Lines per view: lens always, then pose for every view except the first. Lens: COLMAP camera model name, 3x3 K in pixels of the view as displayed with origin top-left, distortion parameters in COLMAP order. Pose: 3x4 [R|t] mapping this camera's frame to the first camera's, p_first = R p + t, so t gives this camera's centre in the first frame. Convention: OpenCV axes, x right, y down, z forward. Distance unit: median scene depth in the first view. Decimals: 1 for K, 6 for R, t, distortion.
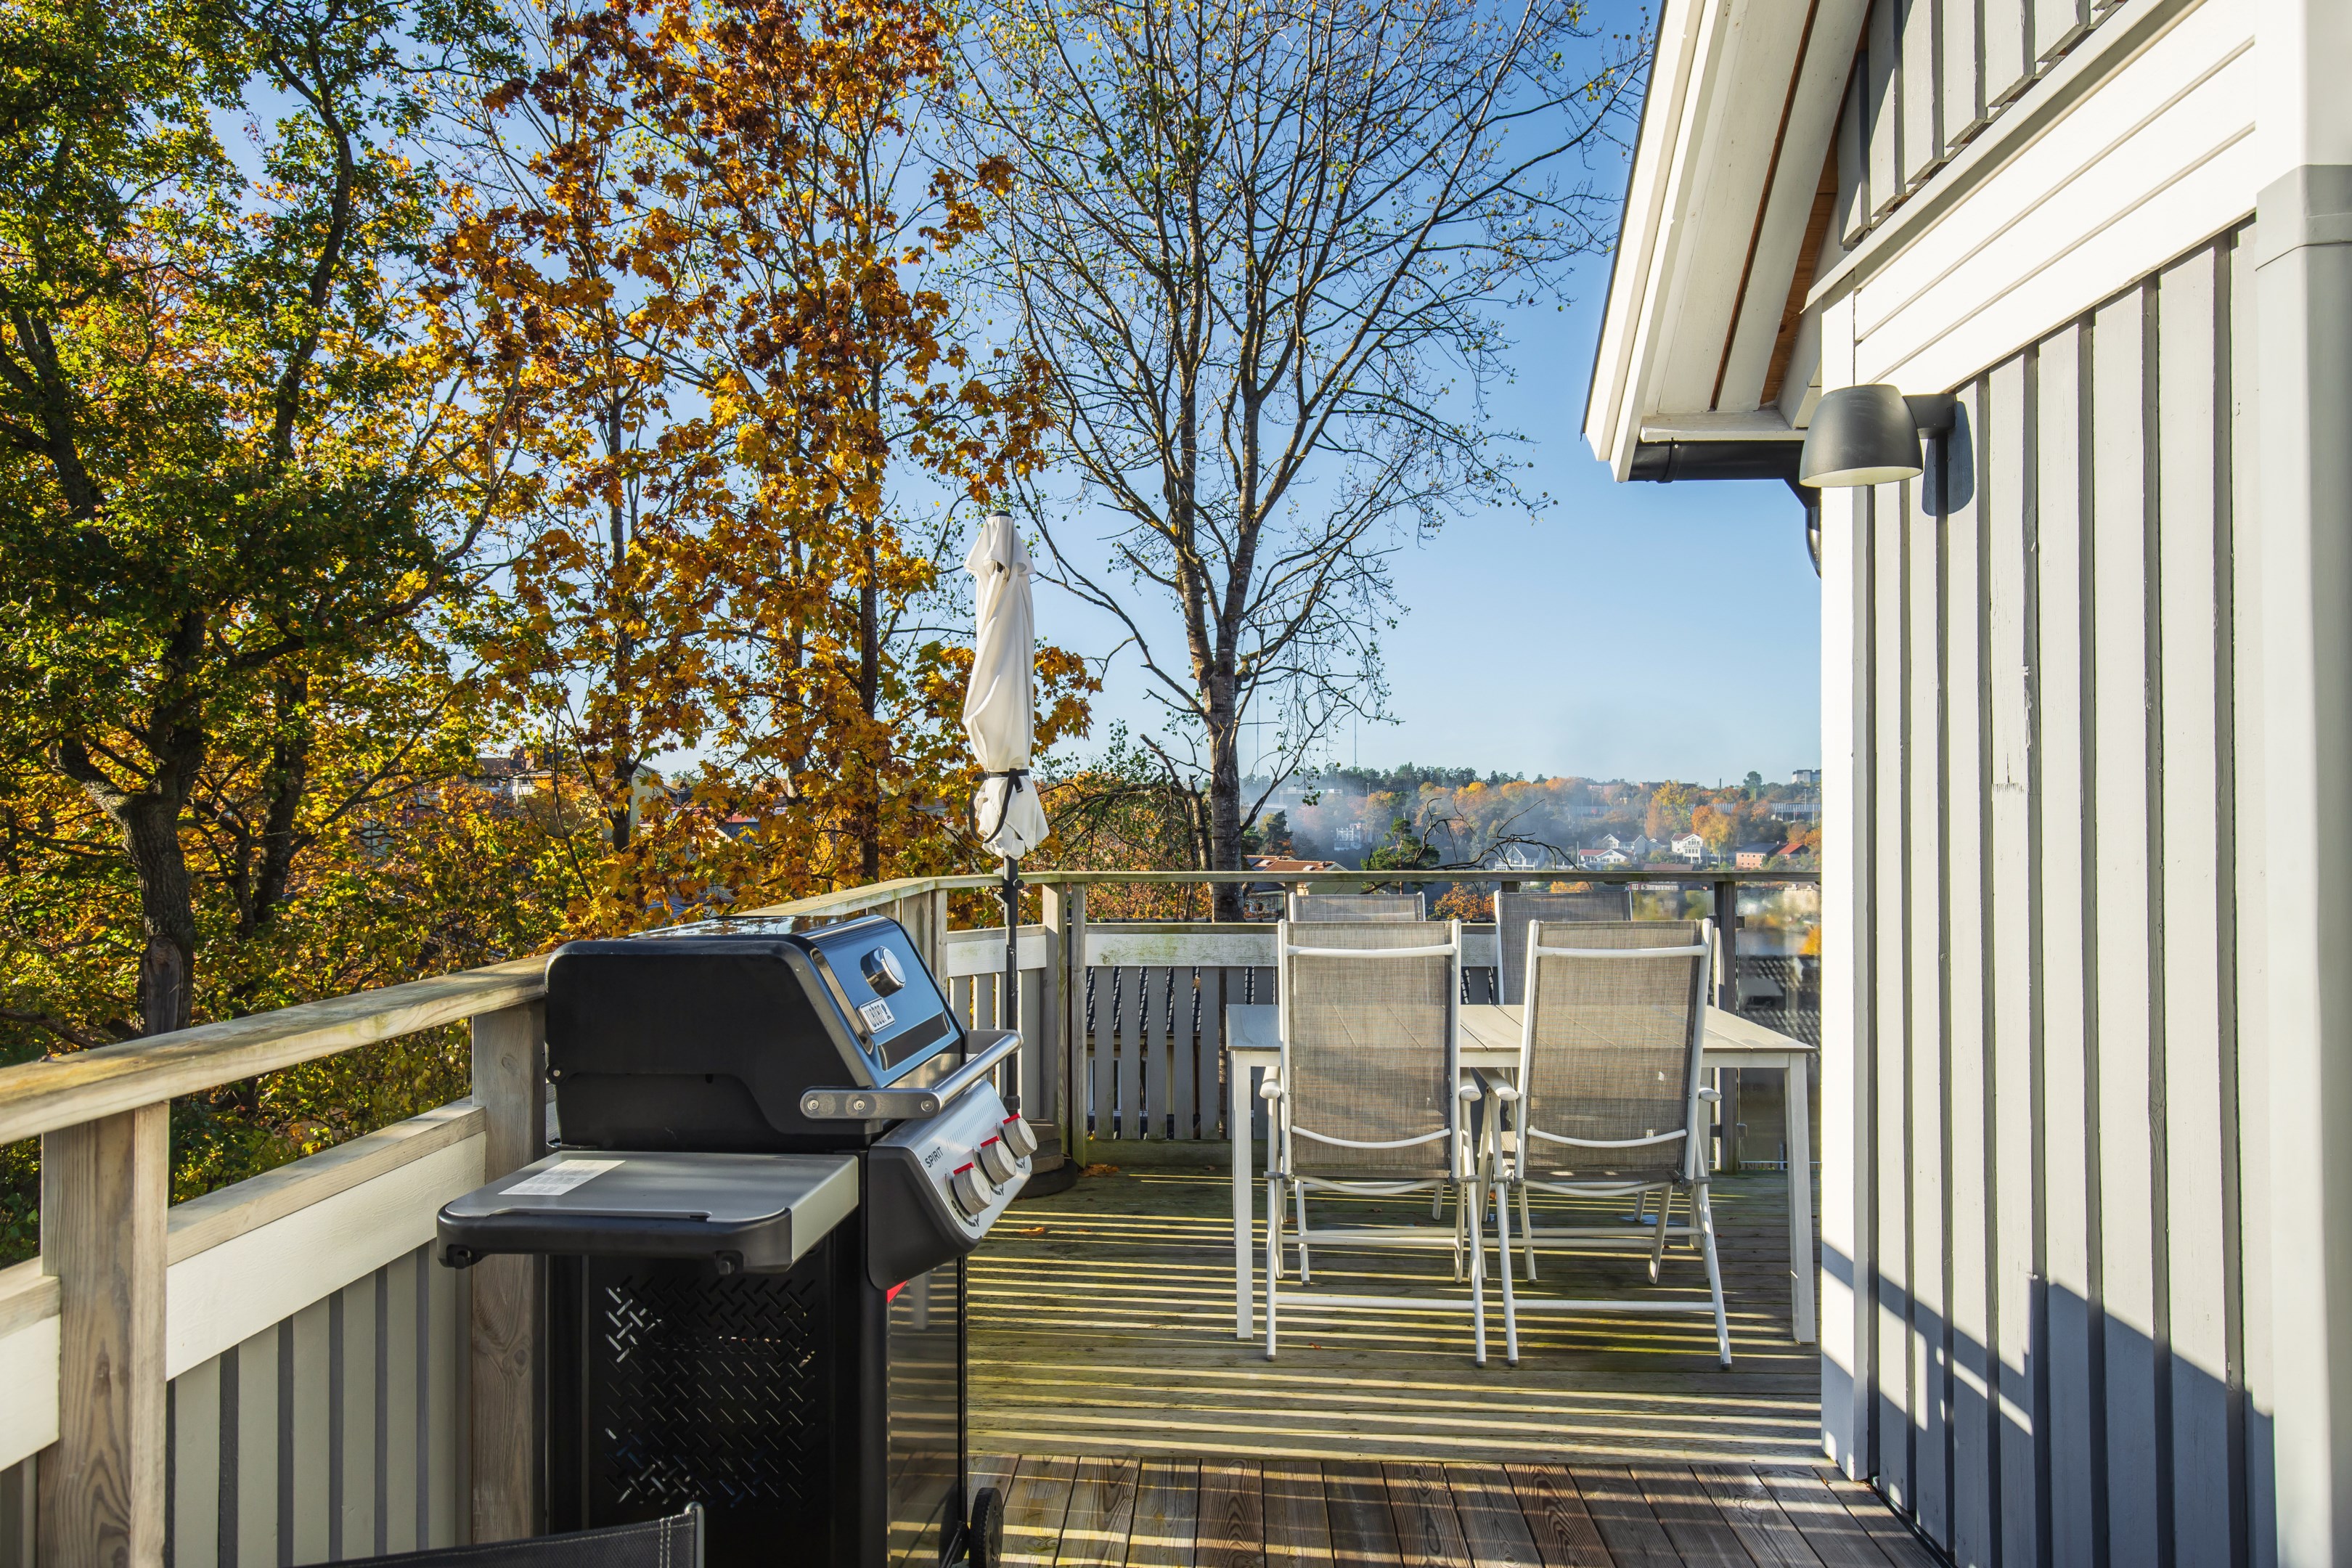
lens RADIAL K [[1474.1, 0, 1181.6], [0, 1474.1, 784.2], [0, 0, 1]] dist [0.000332, -0.000092]
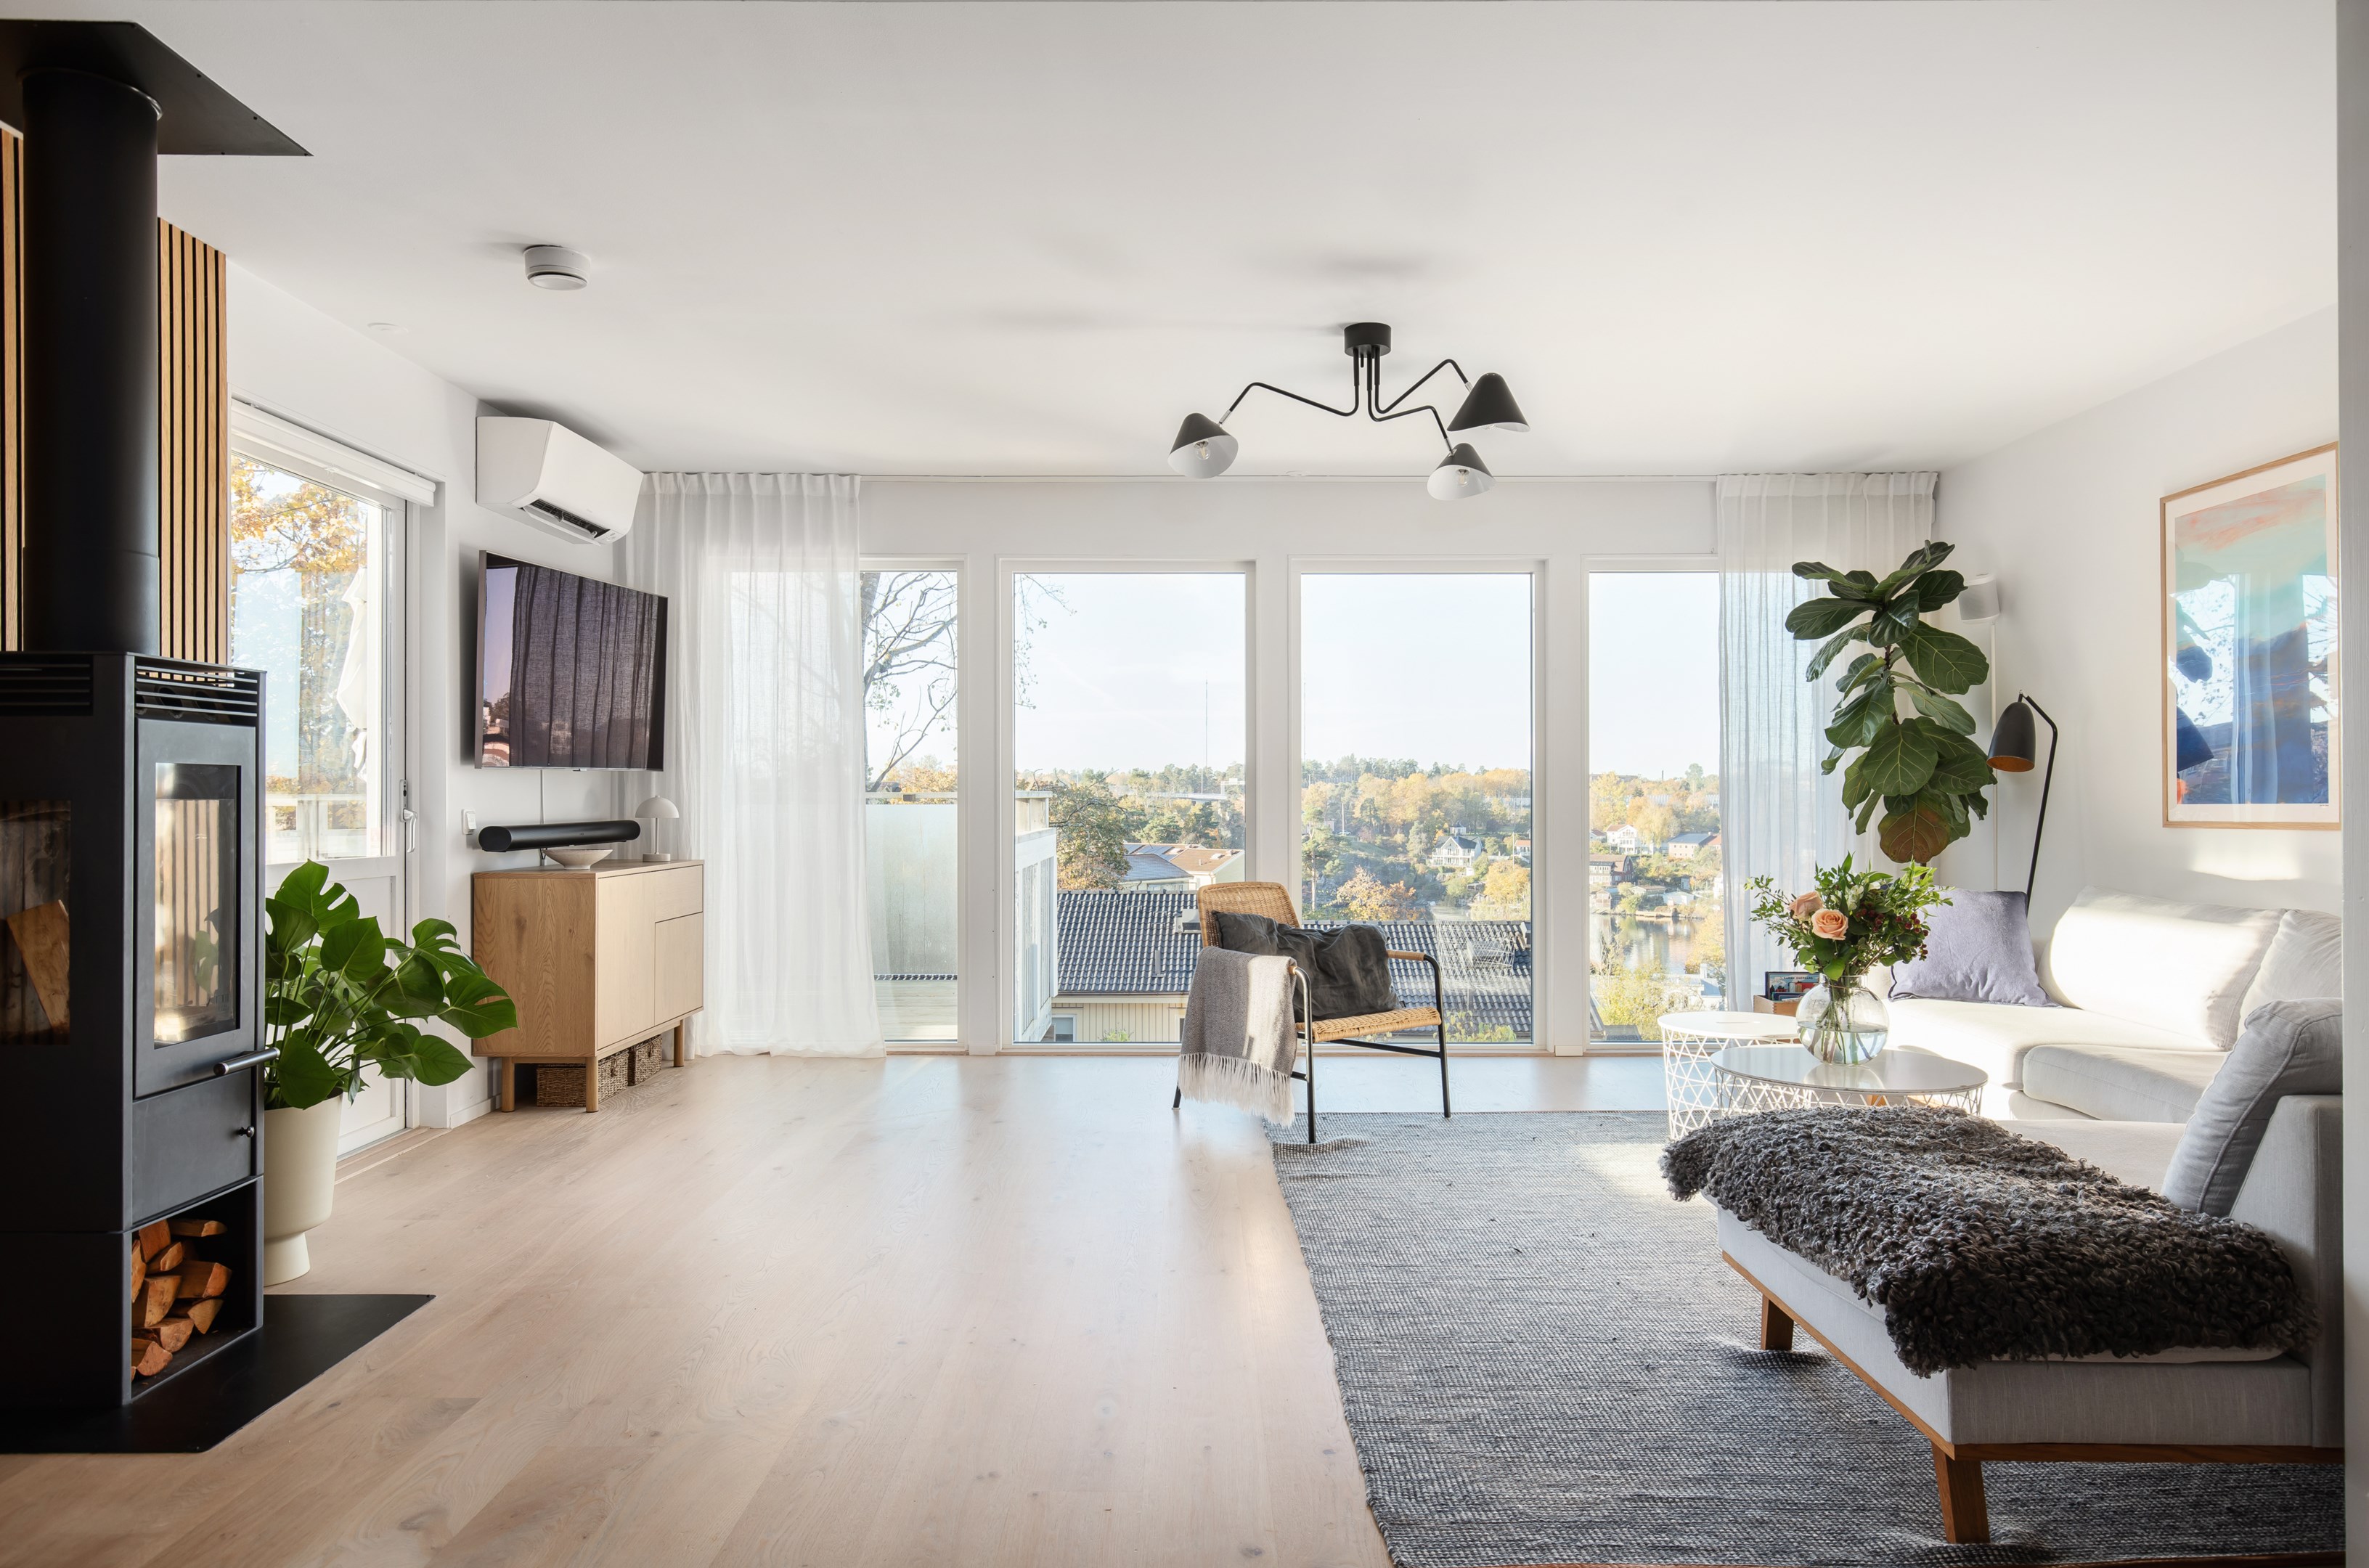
lens RADIAL K [[1480.0, 0, 1183.1], [0, 1480.0, 781.1], [0, 0, 1]] dist [-0.001261, 0.002112]
pose [[0.999154, 0.000592, 0.041113, 0.292386], [-0.000748, 0.999993, 0.003787, 0.018969], [-0.041111, -0.003814, 0.999147, -0.274139]]
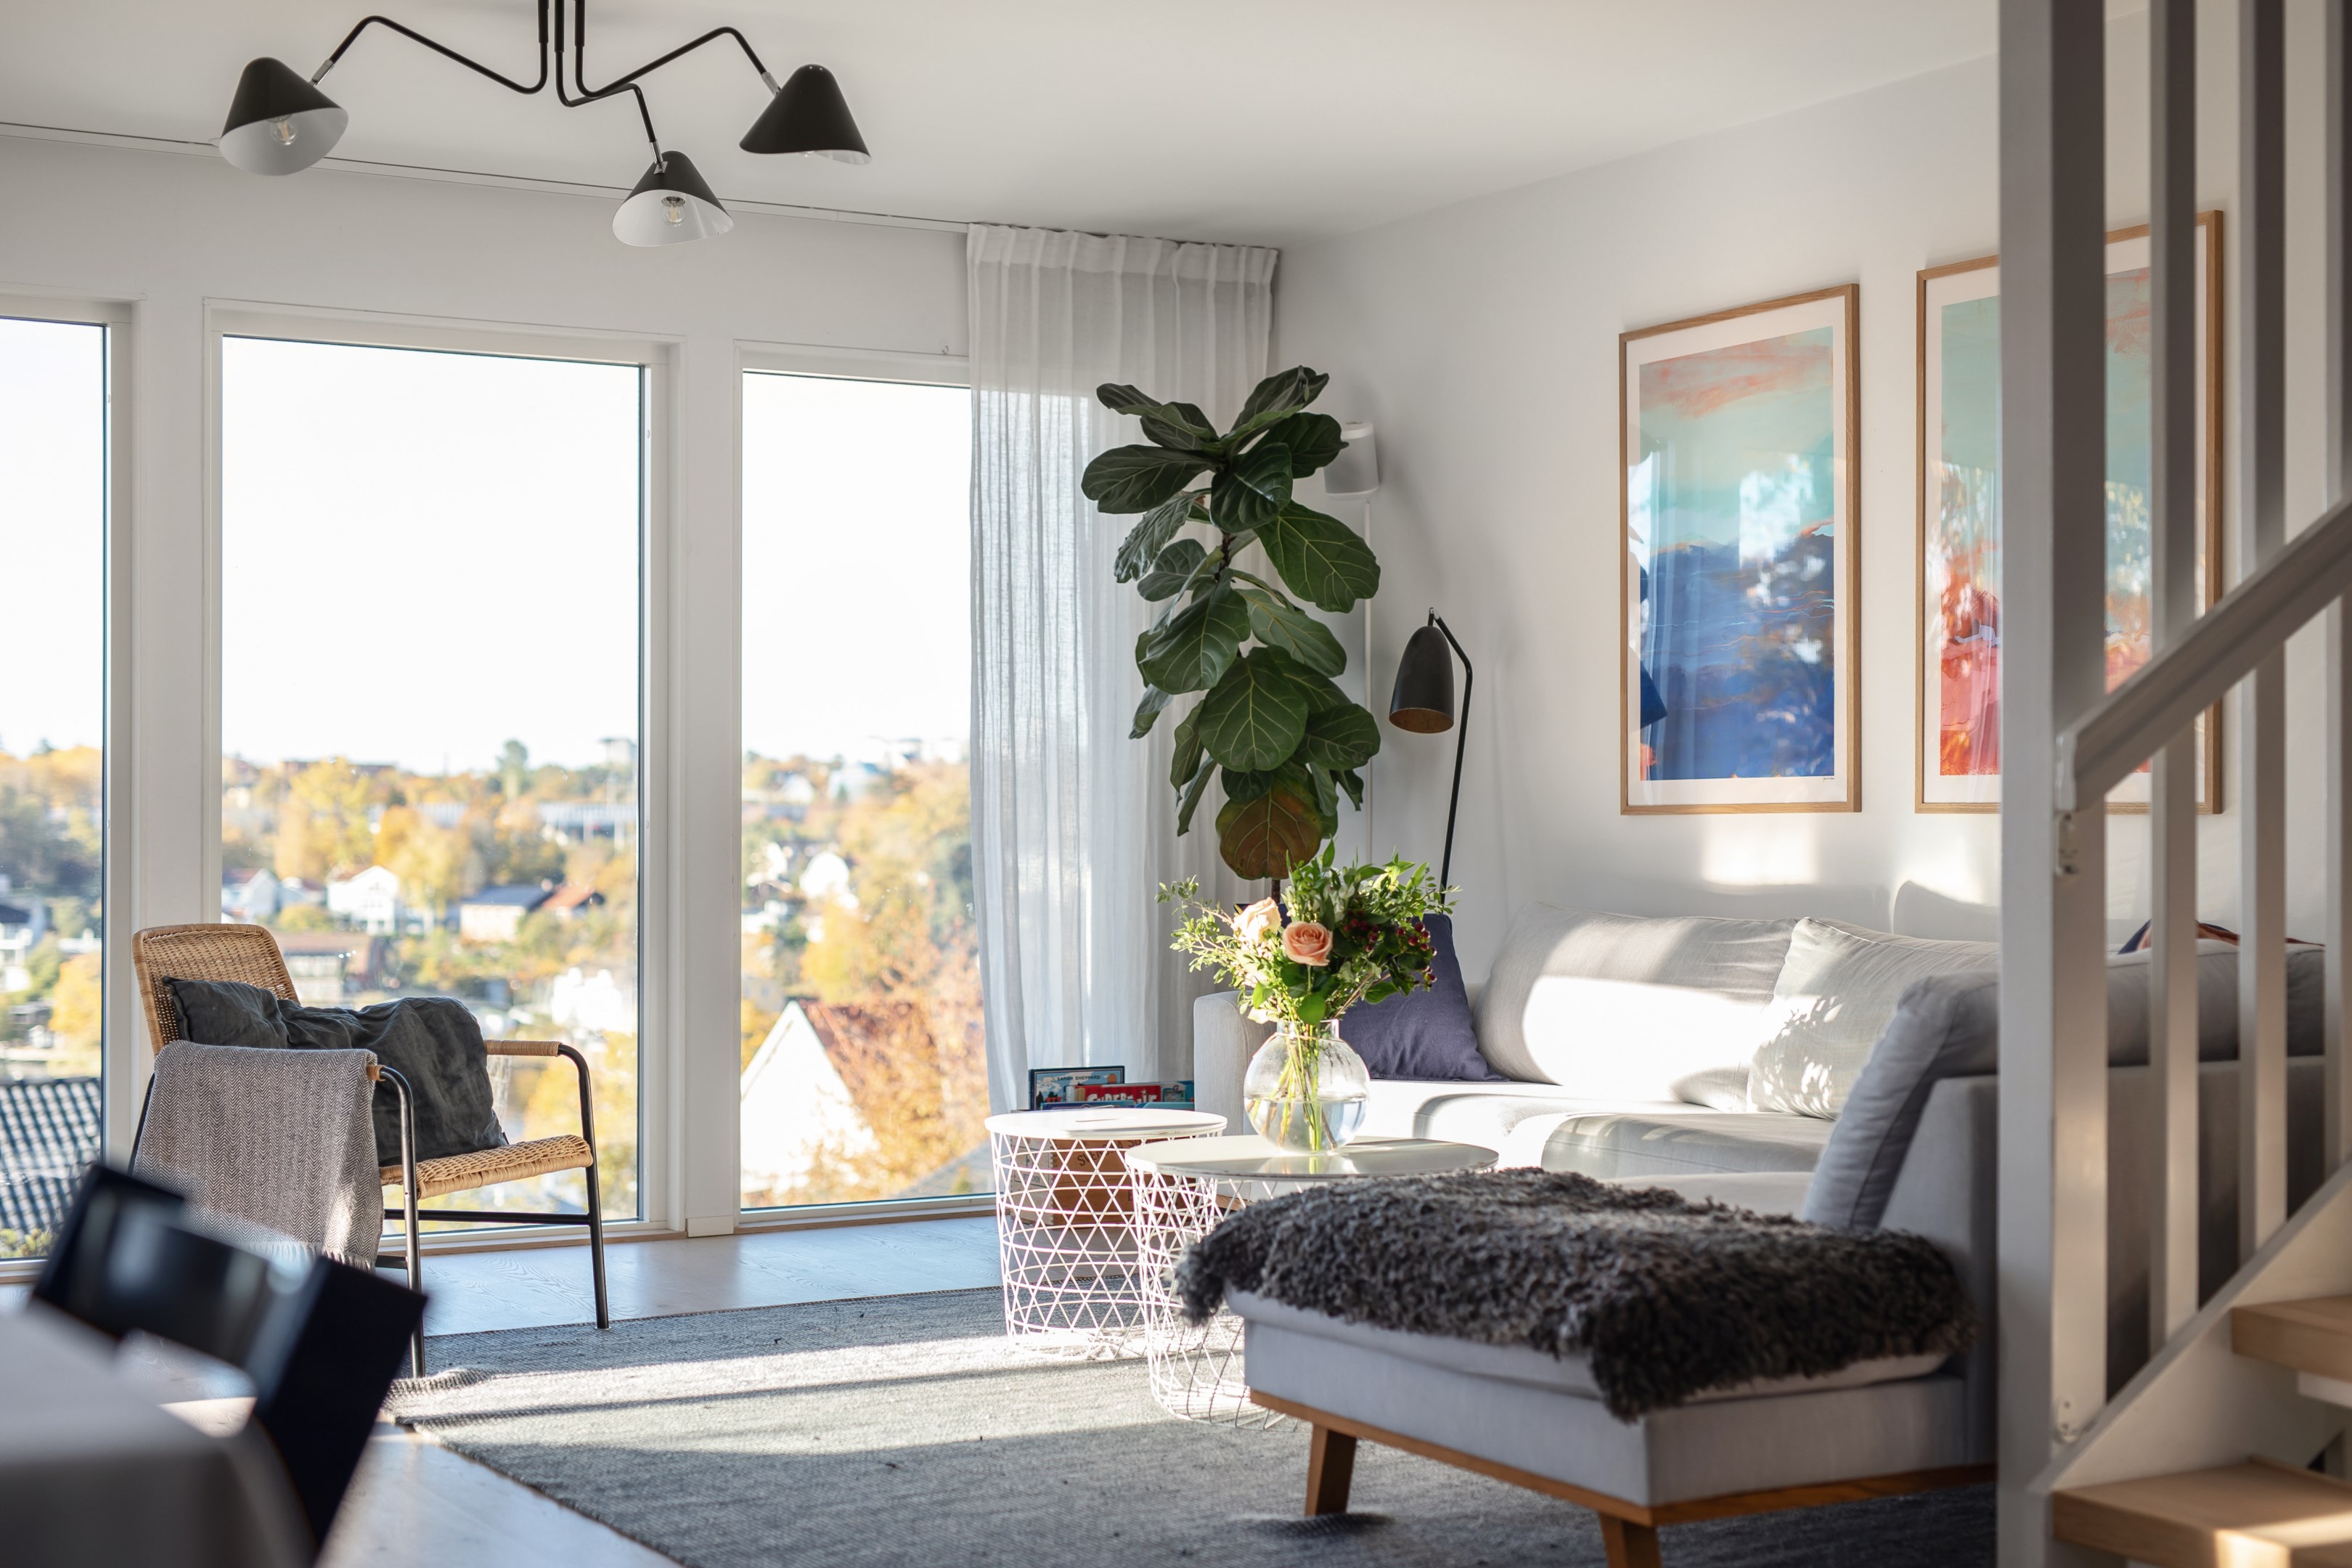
lens RADIAL K [[3256.2, 0, 1176.0], [0, 3256.2, 784.0], [0, 0, 1]] dist [0.006547, 0.079492]
pose [[0.839840, 0.005801, 0.542803, 0.185775], [-0.009715, 0.999943, 0.004344, 0.024685], [-0.542747, -0.008921, 0.839849, -0.342018]]
